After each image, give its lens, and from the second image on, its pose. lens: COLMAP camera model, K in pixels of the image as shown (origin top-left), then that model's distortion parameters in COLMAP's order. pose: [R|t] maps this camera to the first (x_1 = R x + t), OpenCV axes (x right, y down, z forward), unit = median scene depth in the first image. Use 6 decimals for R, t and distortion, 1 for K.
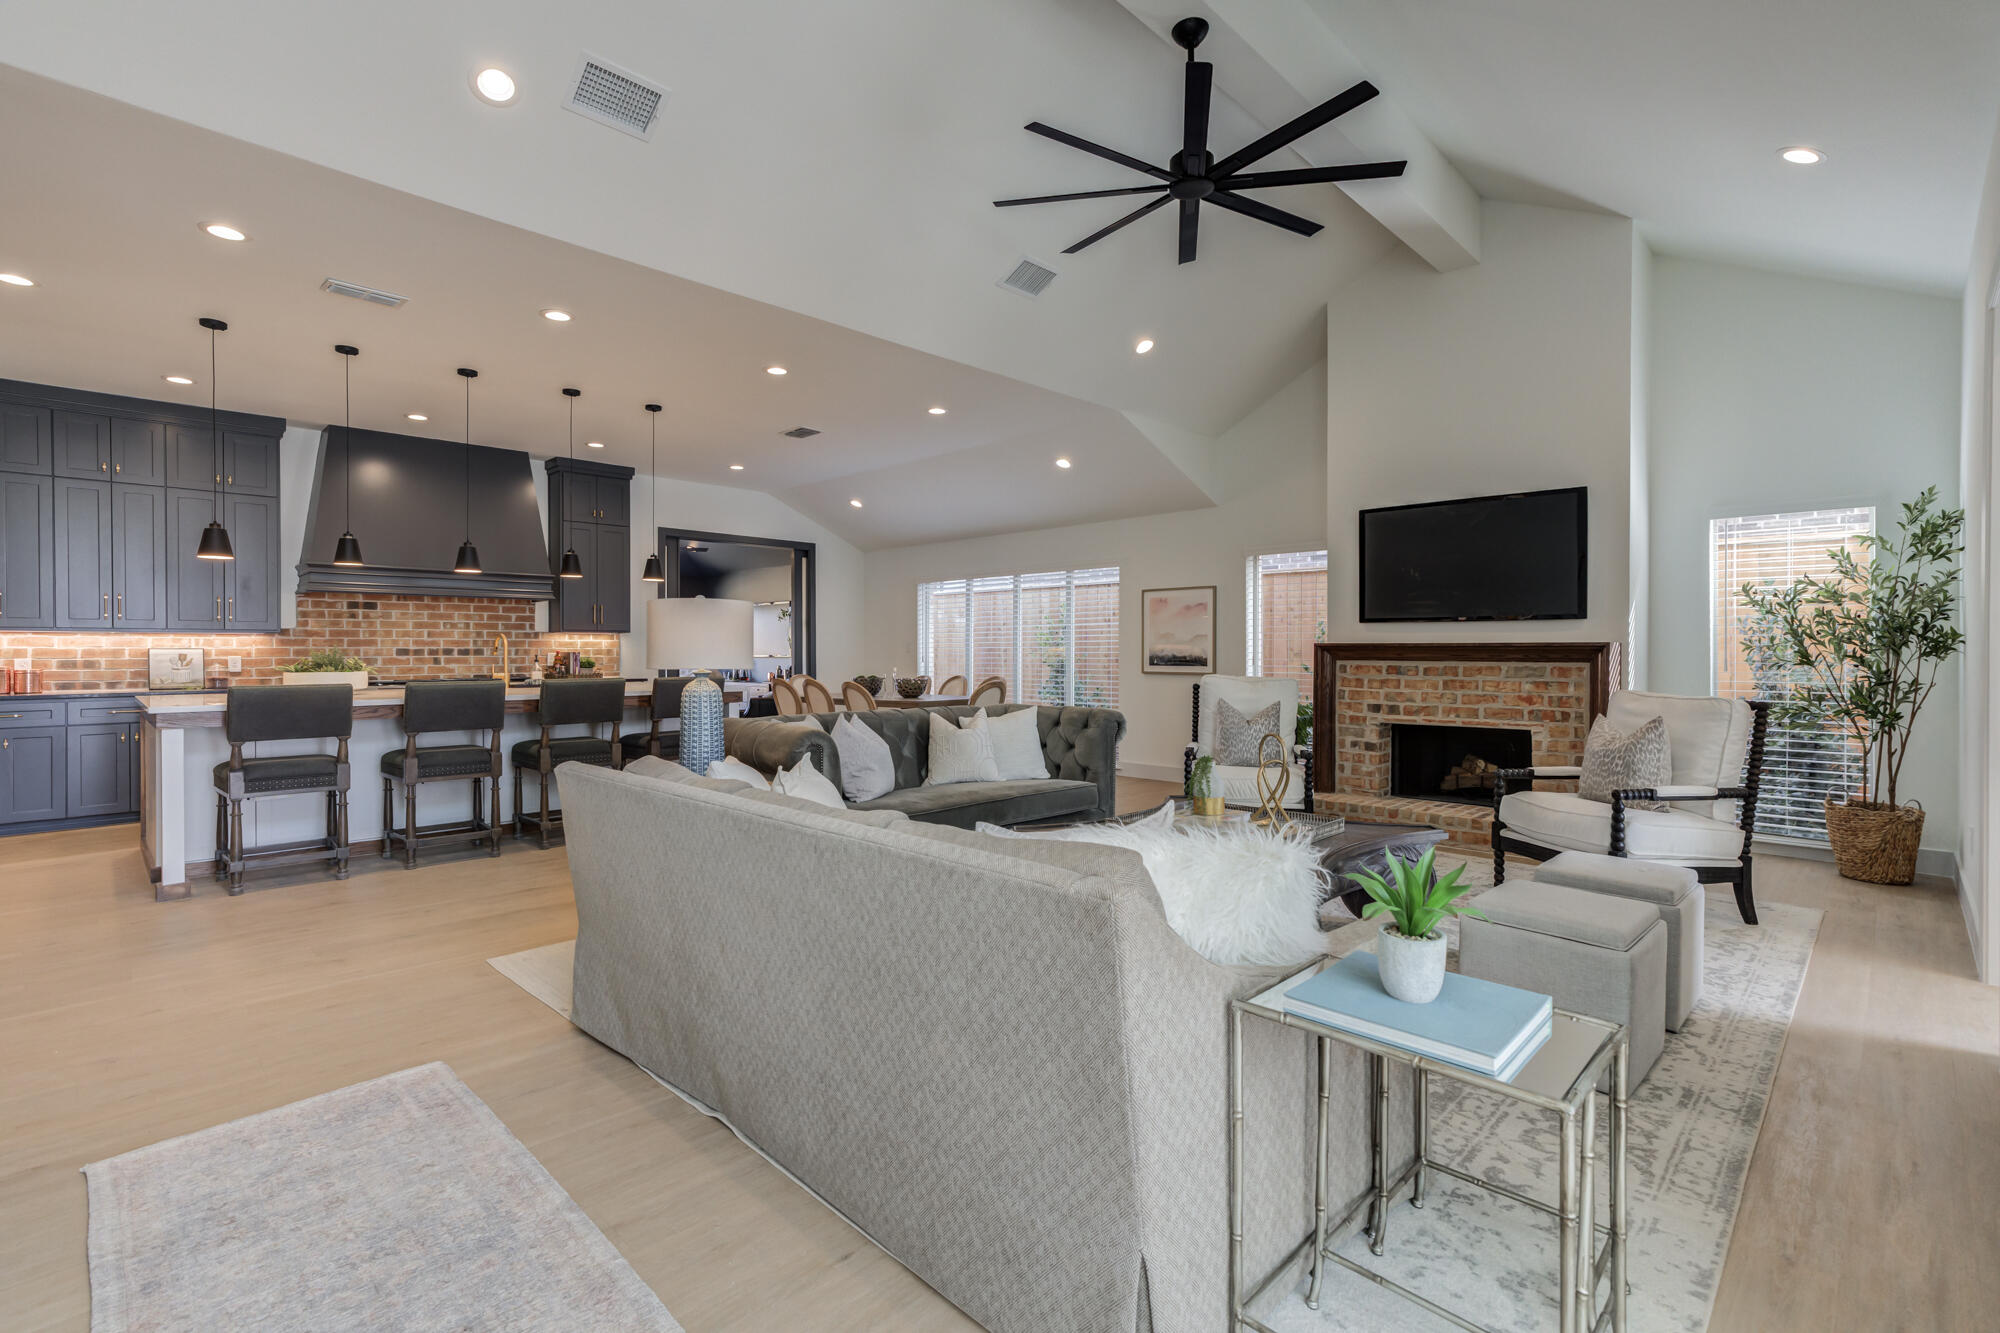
lens RADIAL K [[913.7, 0, 989.3], [0, 913.7, 664.6], [0, 0, 1]] dist [-0.028193, 0.012831]
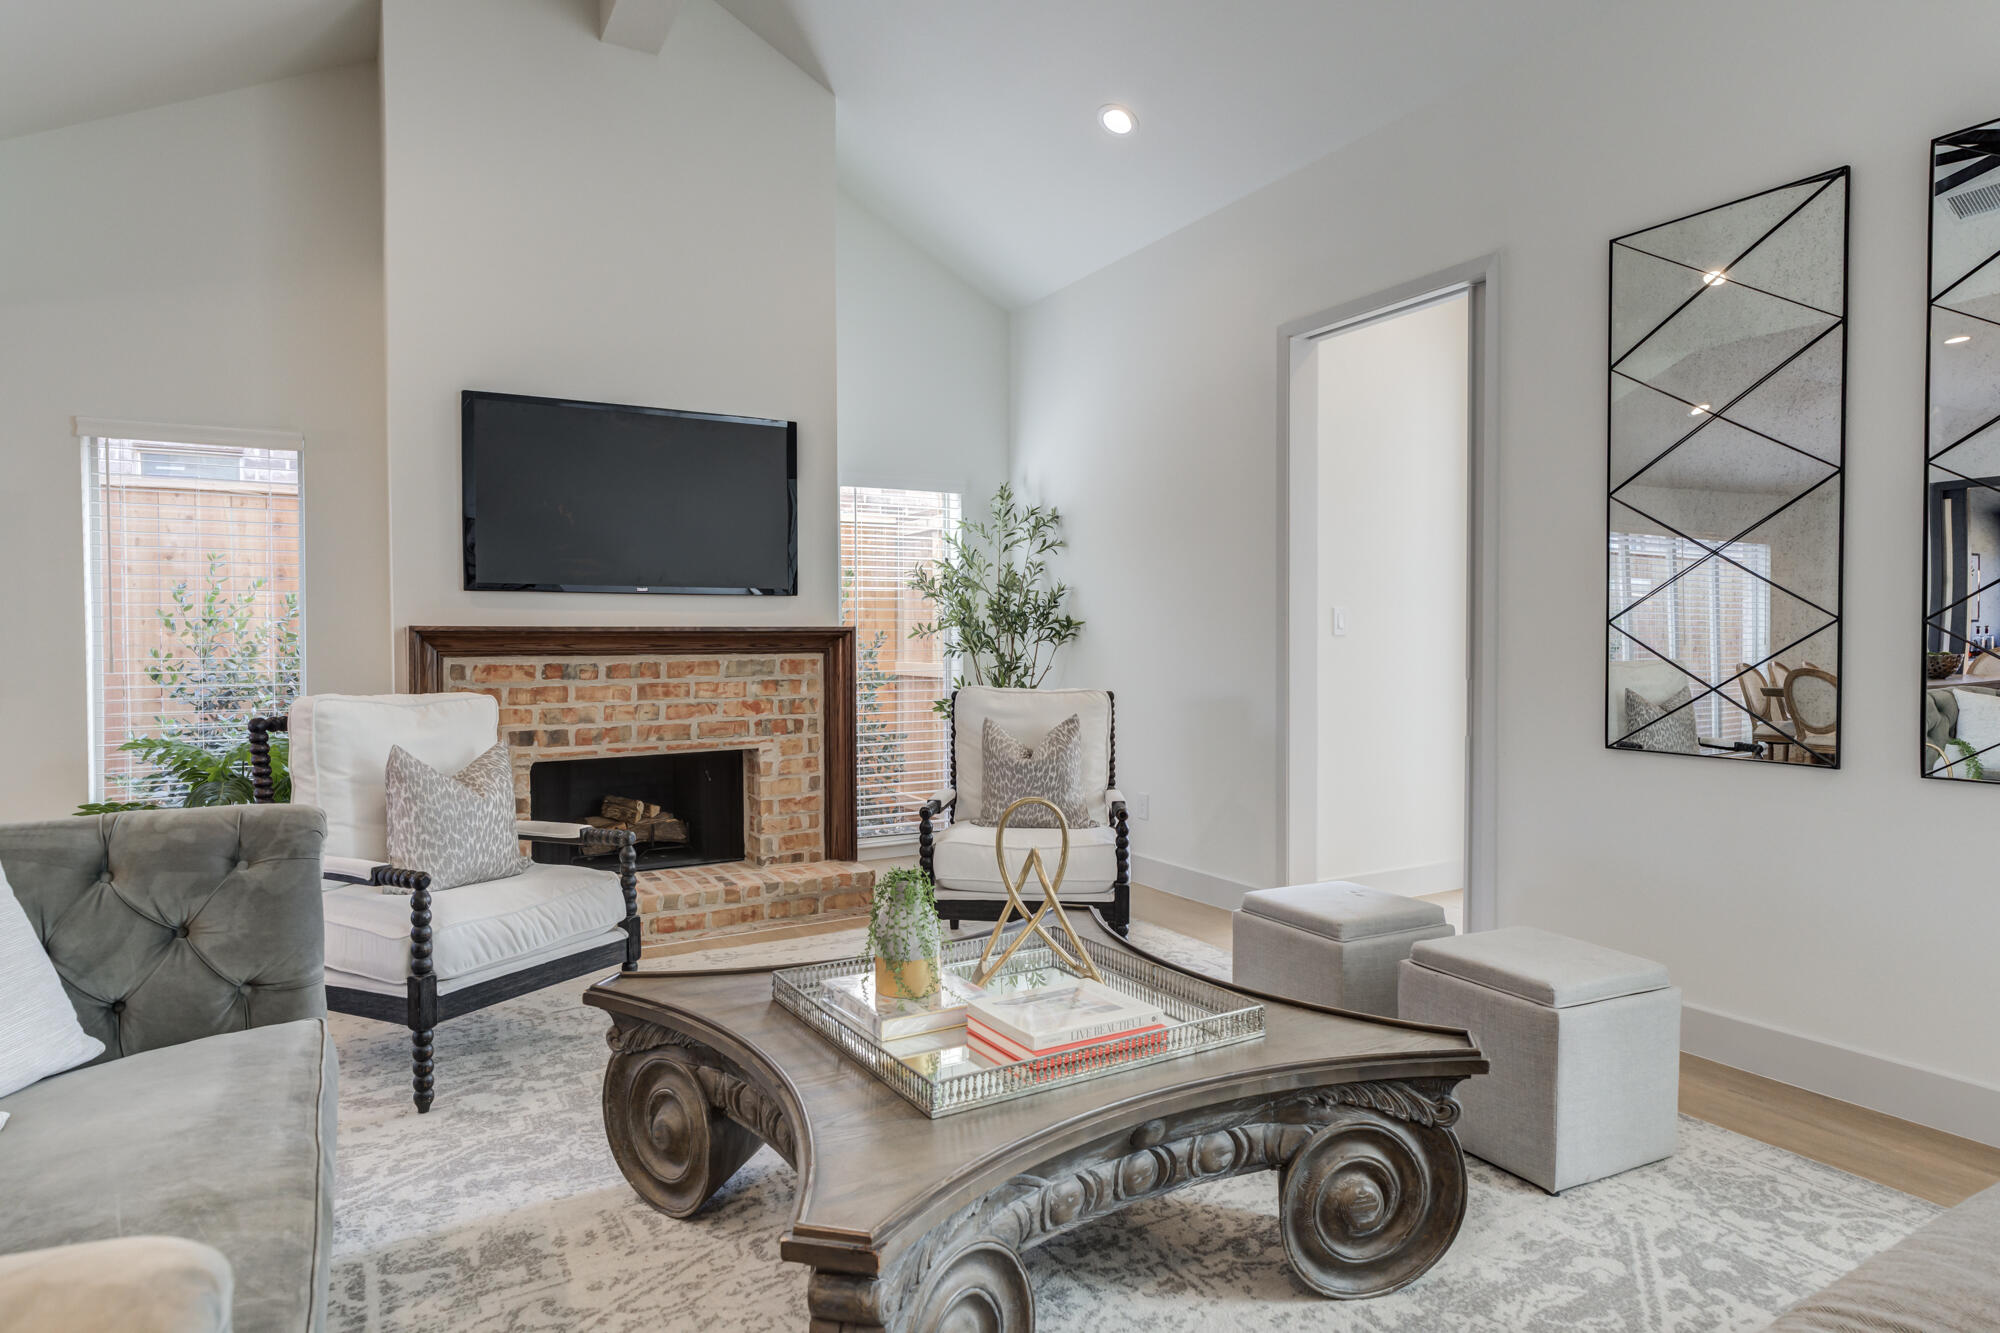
lens RADIAL K [[1132.2, 0, 996.1], [0, 1132.2, 656.8], [0, 0, 1]] dist [0.007609, -0.001131]
pose [[0.263171, -0.020315, 0.964535, -0.213601], [0.019365, 0.999688, 0.015772, -0.010688], [-0.964555, 0.014528, 0.263482, 0.564328]]
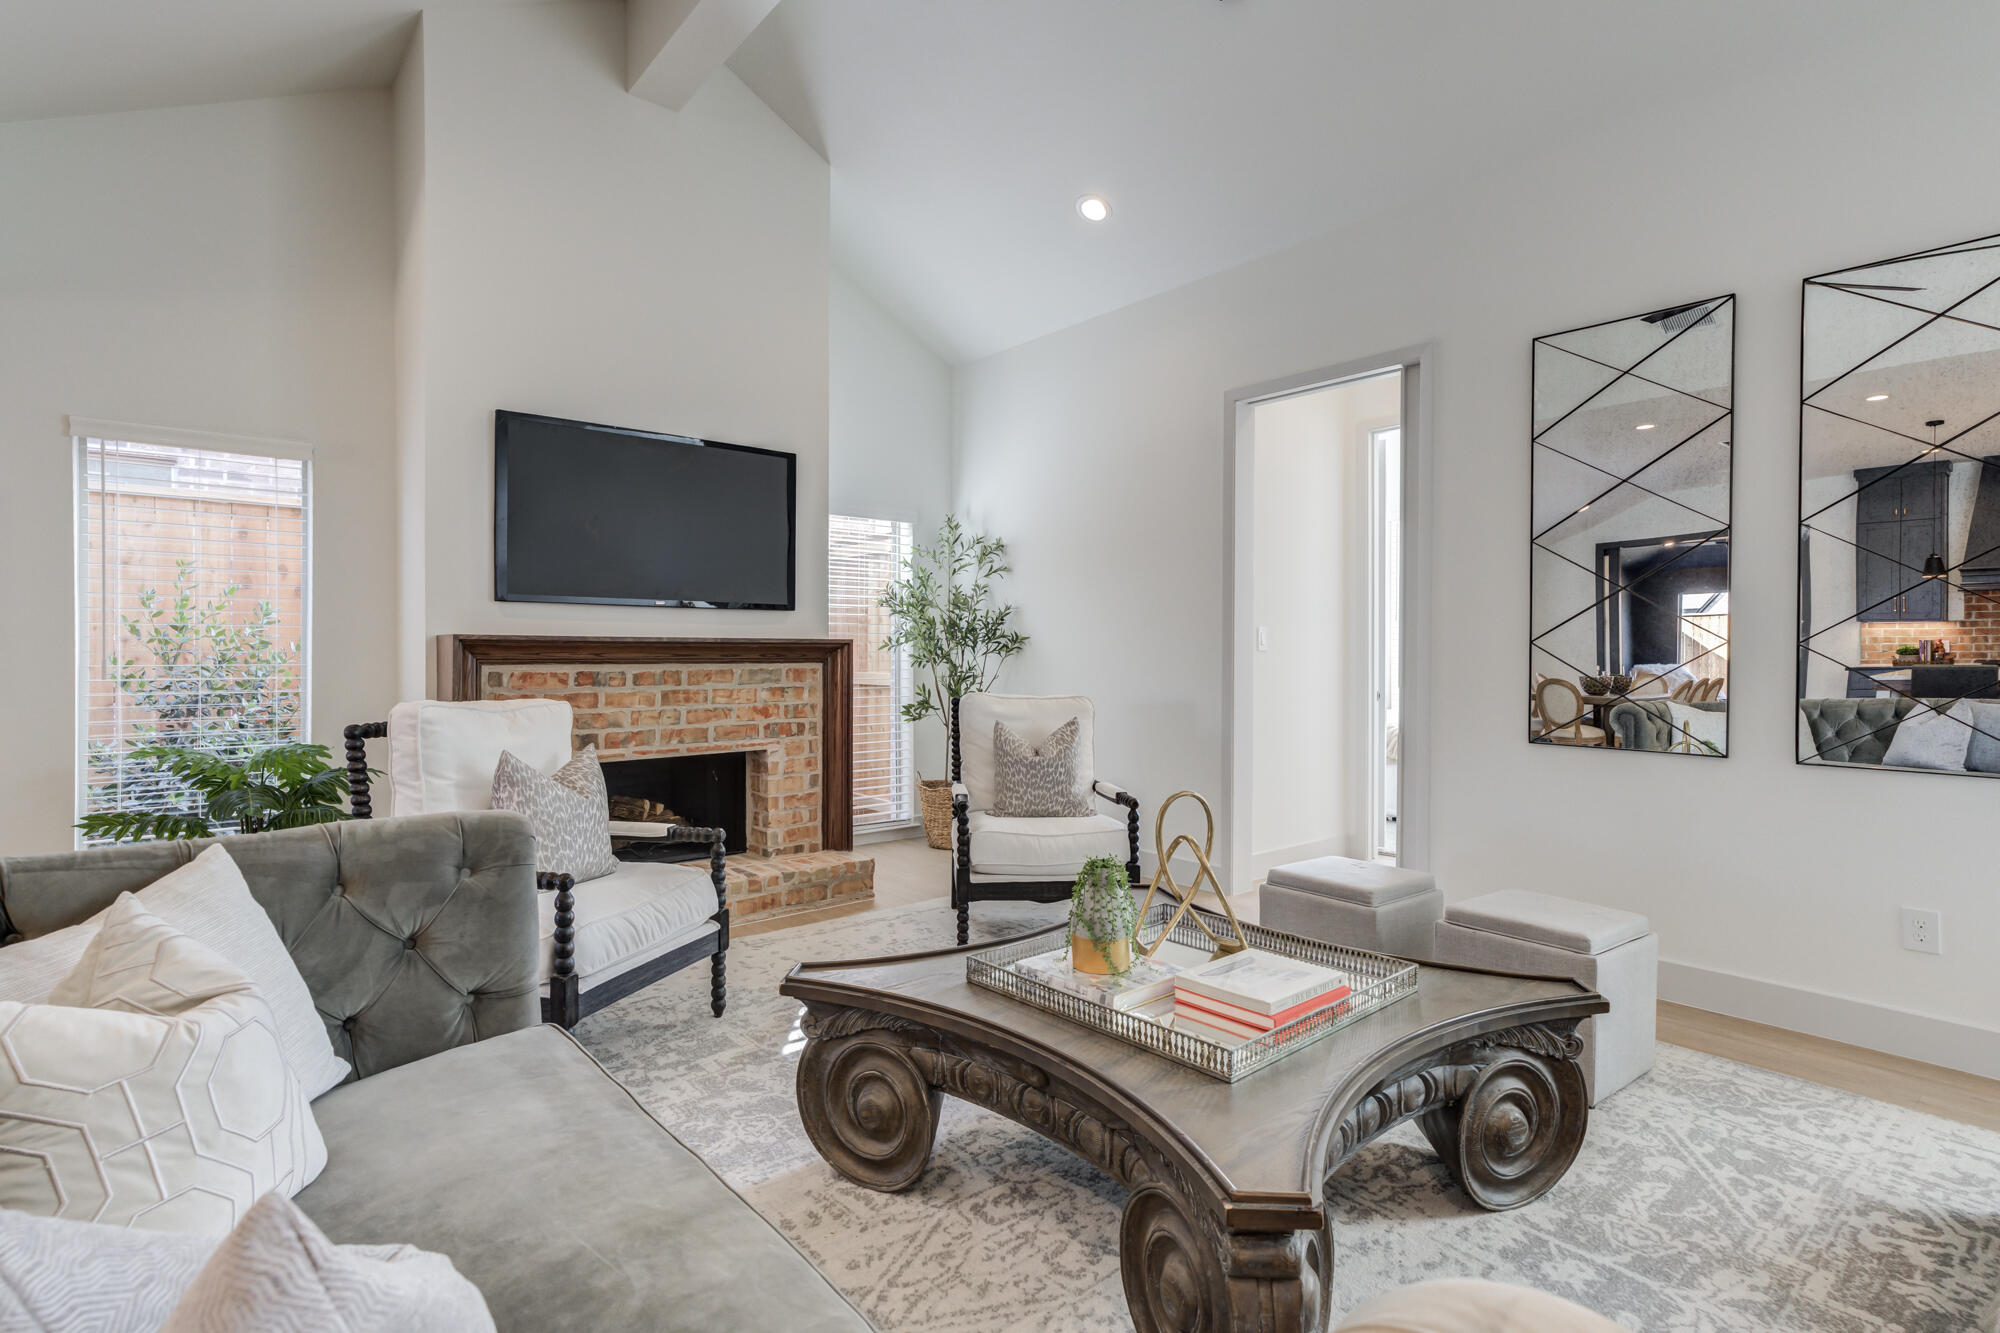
lens RADIAL K [[974.1, 0, 991.1], [0, 974.1, 653.4], [0, 0, 1]] dist [0.000872, 0.003837]
pose [[0.086561, -0.004976, 0.996234, -0.222314], [0.011148, 0.999930, 0.004026, -0.012311], [-0.996184, 0.010758, 0.086610, 0.712269]]
